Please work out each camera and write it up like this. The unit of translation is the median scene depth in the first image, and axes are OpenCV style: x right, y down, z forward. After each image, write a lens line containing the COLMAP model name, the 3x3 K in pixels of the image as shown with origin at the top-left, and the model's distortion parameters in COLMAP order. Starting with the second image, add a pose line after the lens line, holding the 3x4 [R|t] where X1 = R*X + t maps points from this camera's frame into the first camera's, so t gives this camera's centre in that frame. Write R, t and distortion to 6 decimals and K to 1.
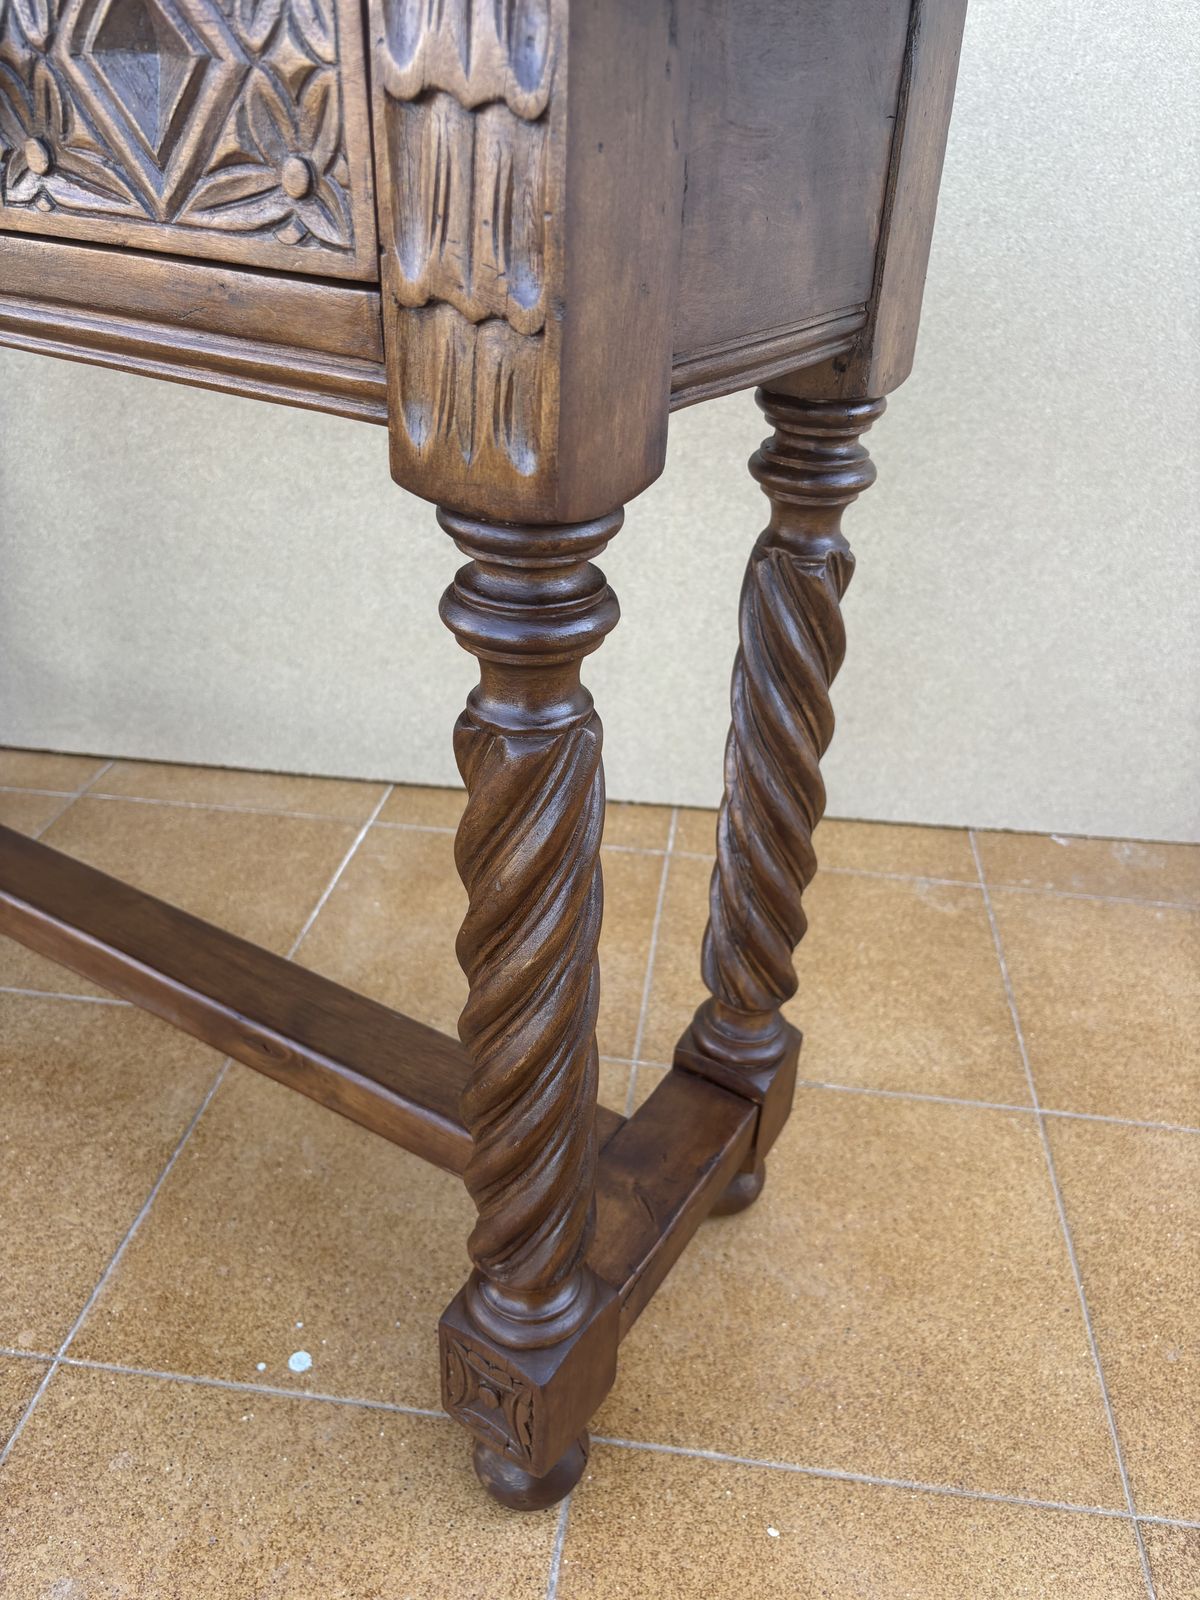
lens RADIAL K [[1241.1, 0, 605.5], [0, 1241.1, 804.6], [0, 0, 1]] dist [-0.014142, 0.027047]
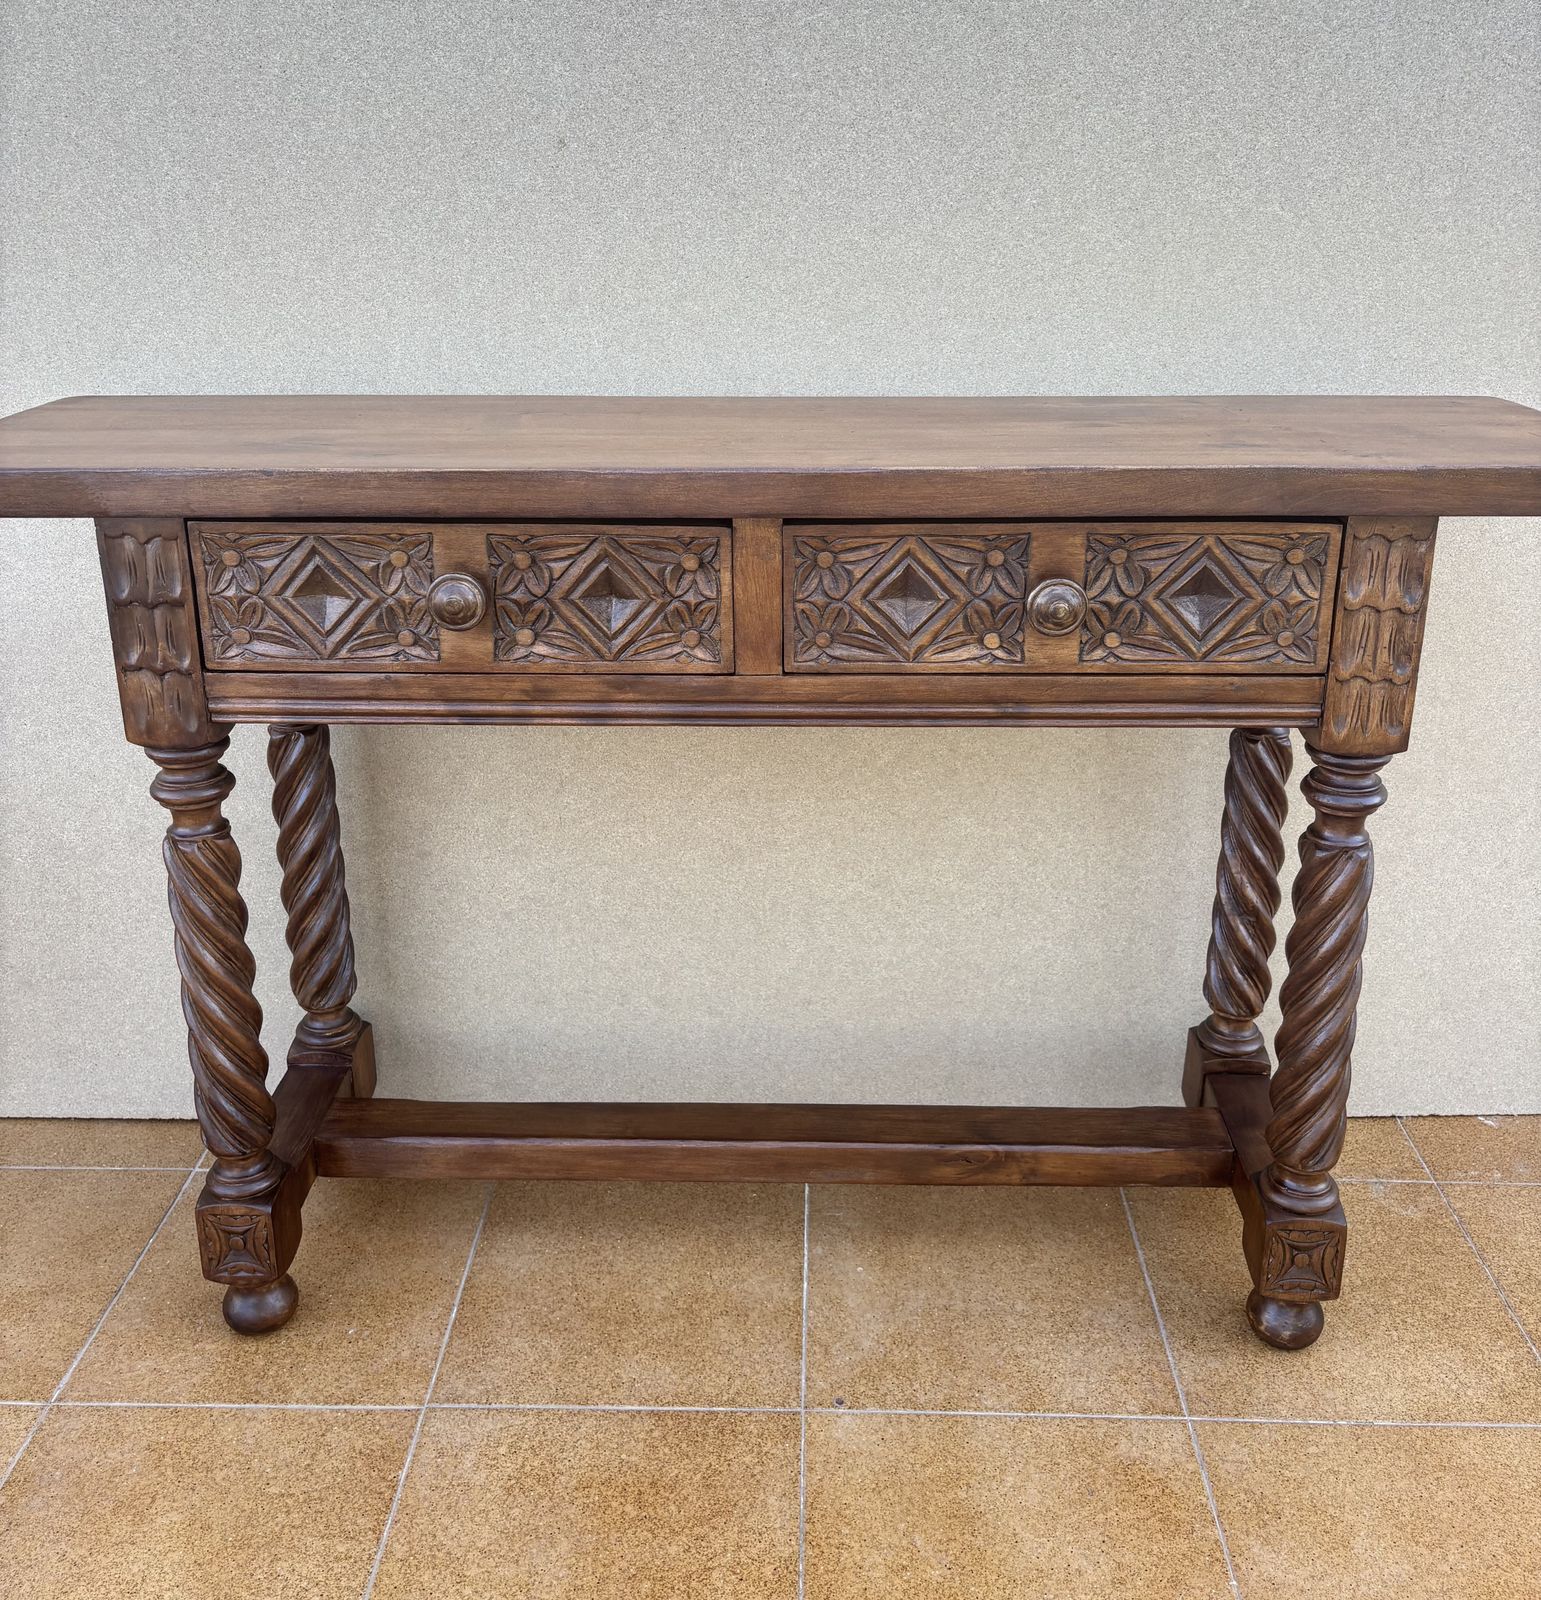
lens RADIAL K [[1558.0, 0, 768.3], [0, 1558.0, 684.8], [0, 0, 1]] dist [0.015319, 0.000000]
pose [[0.994339, -0.076275, 0.073974, -0.331284], [0.089116, 0.977797, -0.189664, -0.151716], [-0.057865, 0.195182, 0.979059, -0.328326]]
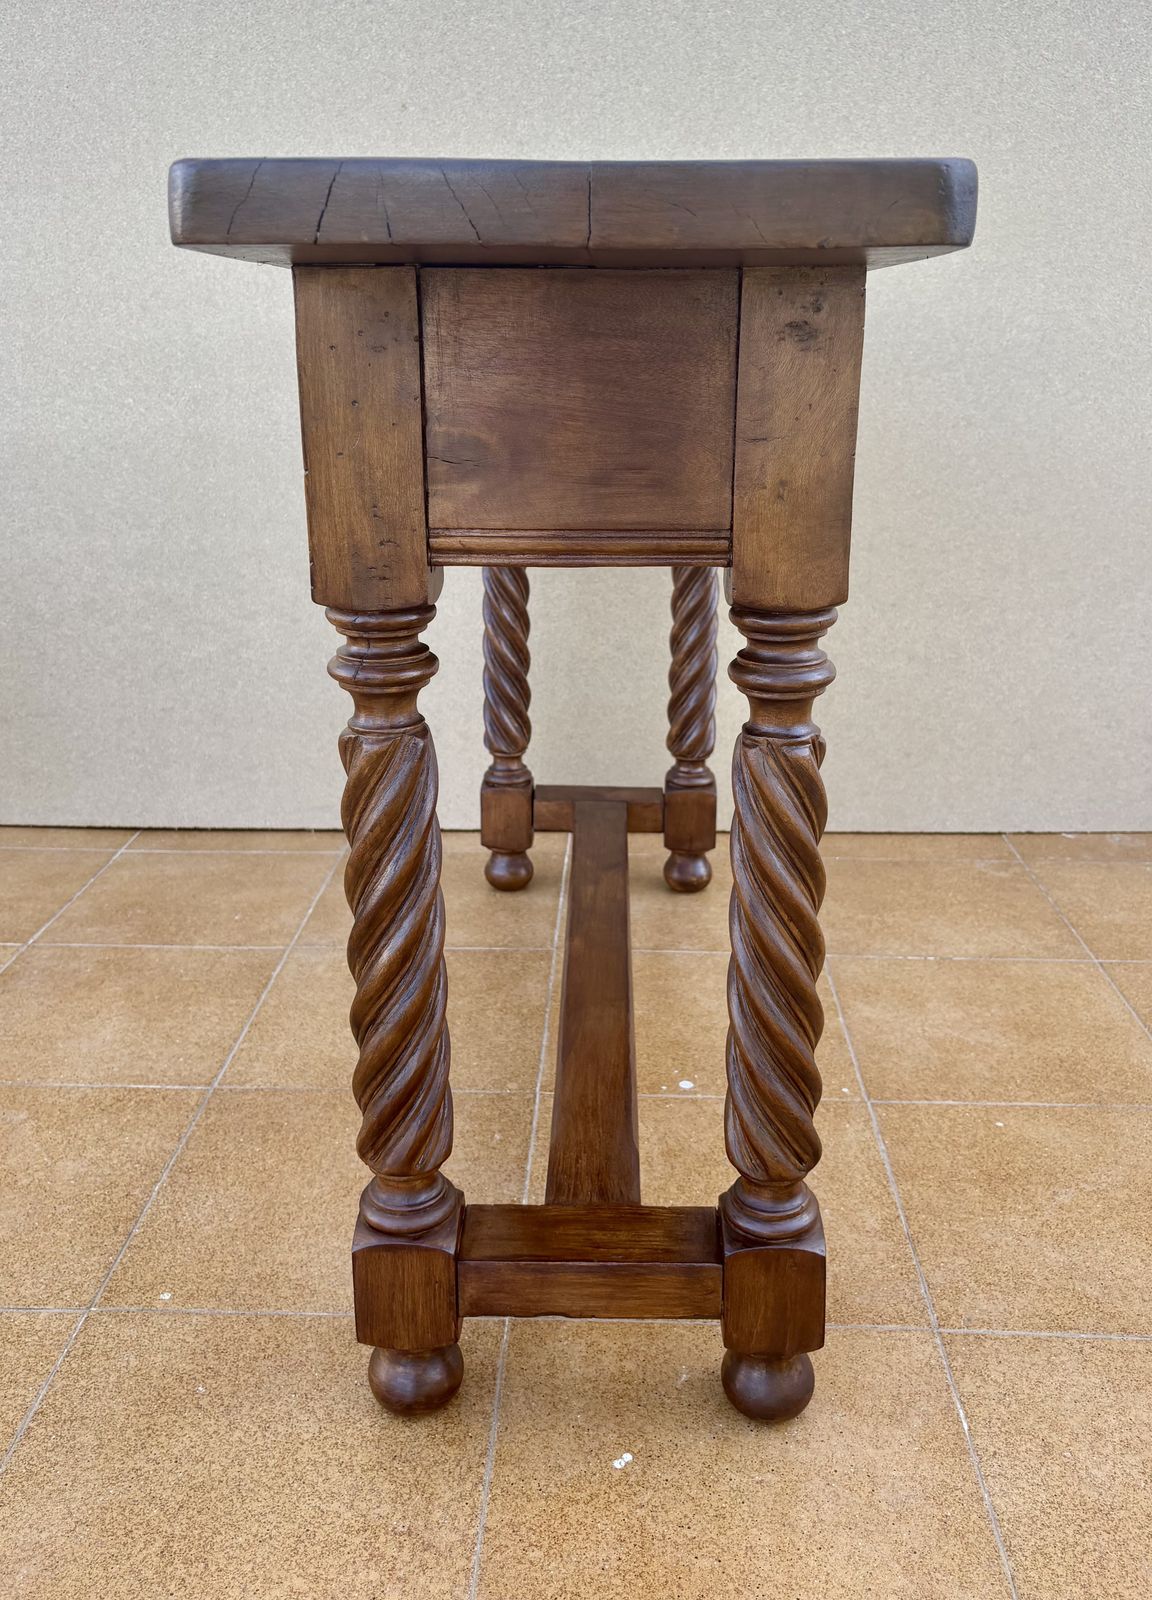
lens RADIAL K [[1395.1, 0, 577.0], [0, 1395.1, 692.2], [0, 0, 1]] dist [0.006789, 0.030433]
pose [[0.995334, -0.059027, 0.076333, -0.333917], [0.077502, 0.960301, -0.267982, 0.293930], [-0.057485, 0.272648, 0.960395, -0.584942]]
